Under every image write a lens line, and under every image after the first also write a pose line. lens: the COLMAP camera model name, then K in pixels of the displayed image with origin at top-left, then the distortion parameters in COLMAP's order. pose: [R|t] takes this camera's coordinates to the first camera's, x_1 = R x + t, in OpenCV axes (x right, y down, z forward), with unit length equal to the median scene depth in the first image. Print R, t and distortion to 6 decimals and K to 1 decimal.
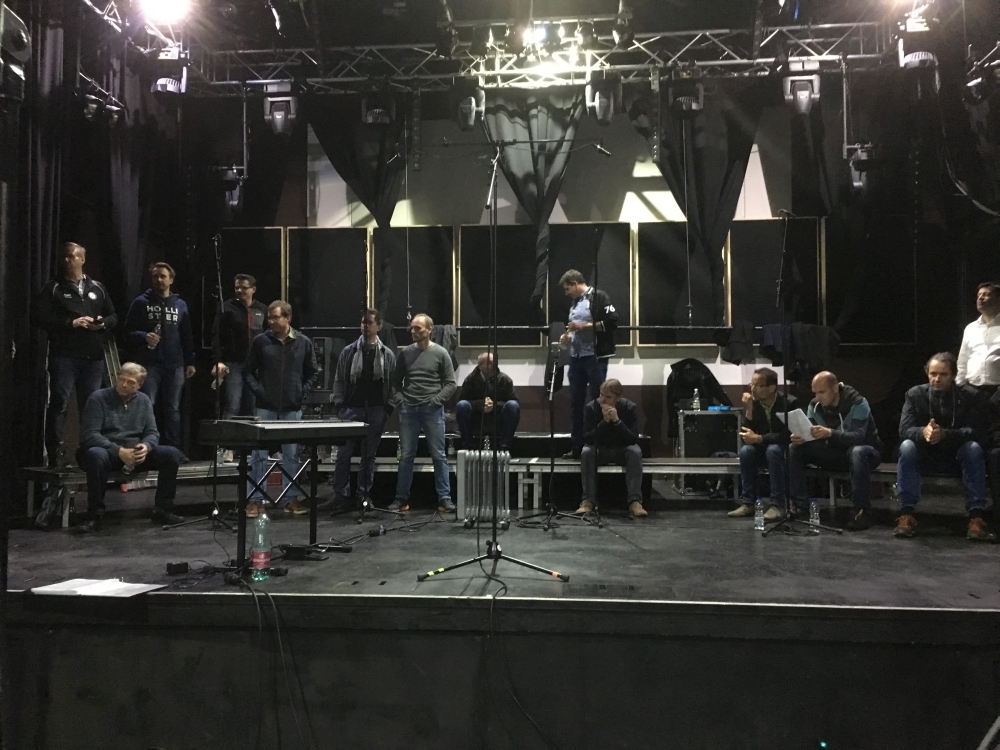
lens RADIAL K [[845.5, 0, 492.8], [0, 845.5, 377.5], [0, 0, 1]] dist [0.082353, -0.104476]
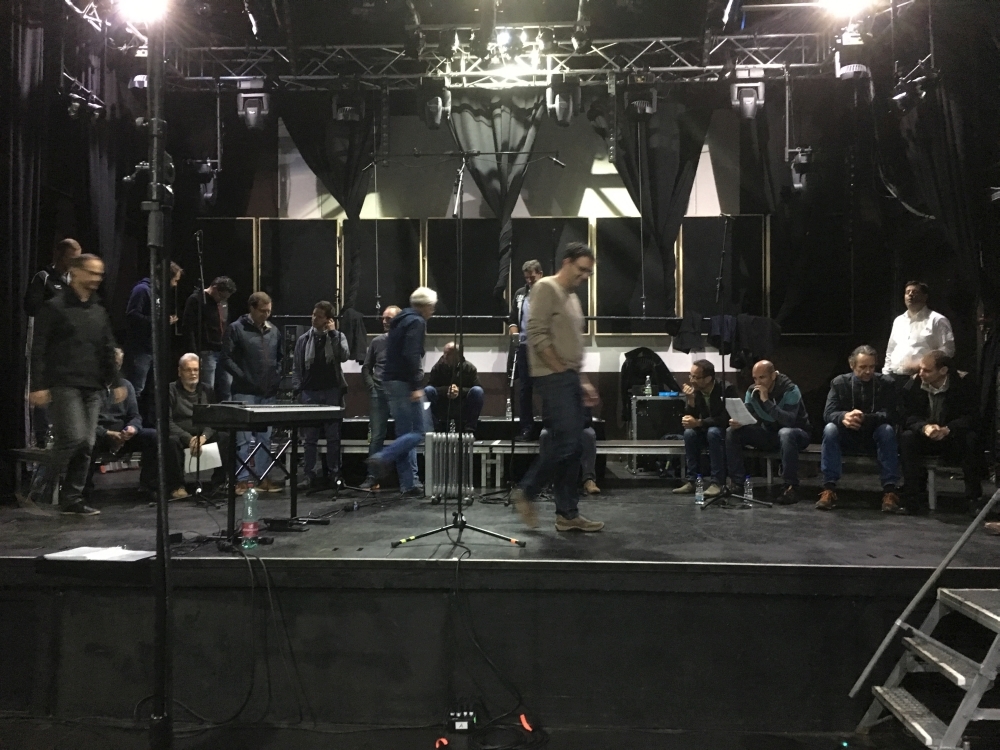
lens RADIAL K [[845.5, 0, 492.8], [0, 845.5, 377.5], [0, 0, 1]] dist [0.082353, -0.104476]
pose [[0.999114, 0.002502, 0.042007, -0.000953], [-0.003250, 0.999837, 0.017738, -0.002836], [-0.041956, -0.017859, 0.998960, -0.058492]]
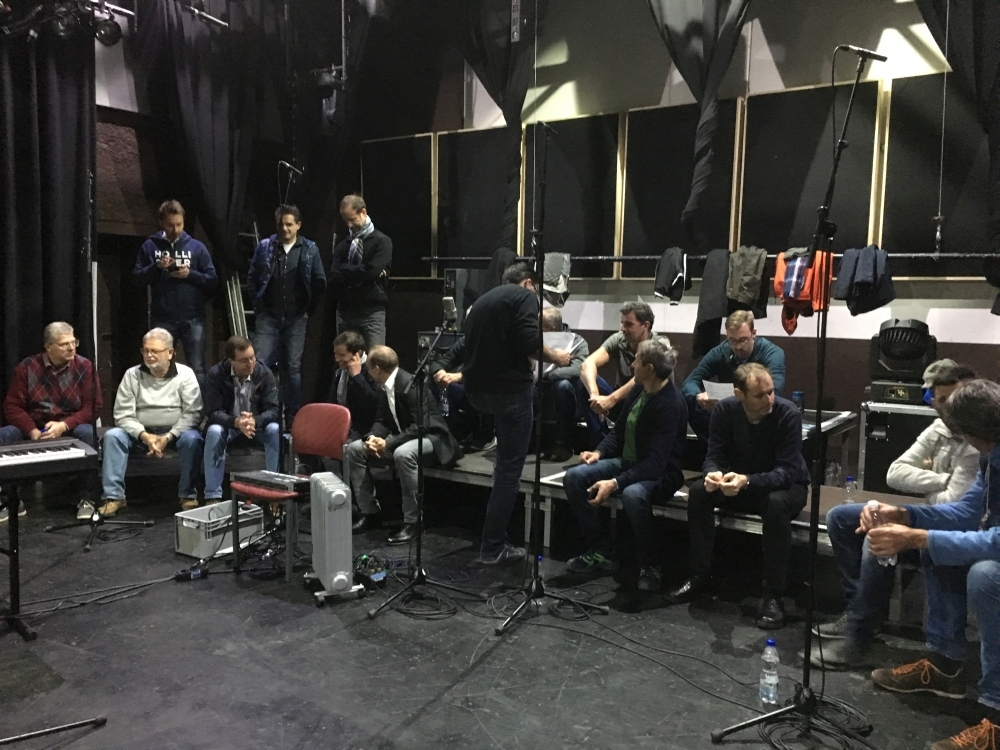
lens RADIAL K [[845.5, 0, 492.8], [0, 845.5, 377.5], [0, 0, 1]] dist [0.082353, -0.104476]
pose [[0.868498, 0.061413, -0.491874, 0.278160], [0.003245, 0.991570, 0.129533, -0.055880], [0.495682, -0.114095, 0.860977, 0.337305]]
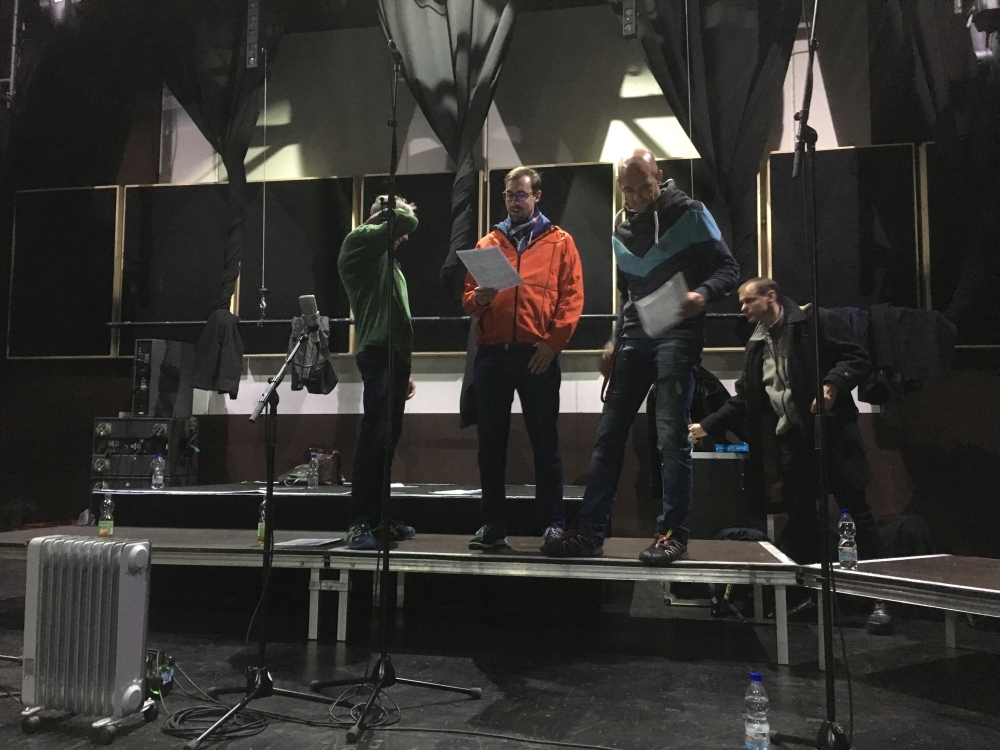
lens RADIAL K [[845.5, 0, 492.8], [0, 845.5, 377.5], [0, 0, 1]] dist [0.082353, -0.104476]
pose [[0.994768, 0.000268, -0.102156, 0.158442], [-0.005475, 0.998699, -0.050698, 0.018275], [0.102009, 0.050992, 0.993476, 0.406122]]
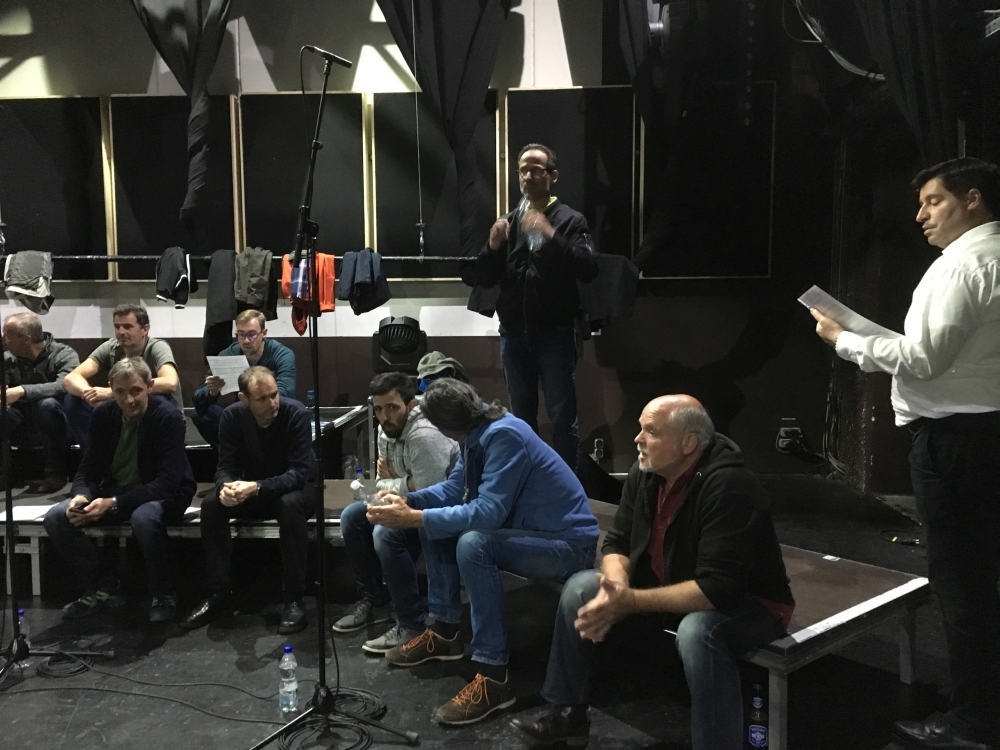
lens RADIAL K [[845.5, 0, 492.8], [0, 845.5, 377.5], [0, 0, 1]] dist [0.082353, -0.104476]
pose [[0.999680, -0.009168, 0.023560, 0.286436], [0.006057, 0.991642, 0.128877, -0.054461], [-0.024545, -0.128693, 0.991381, 0.354957]]
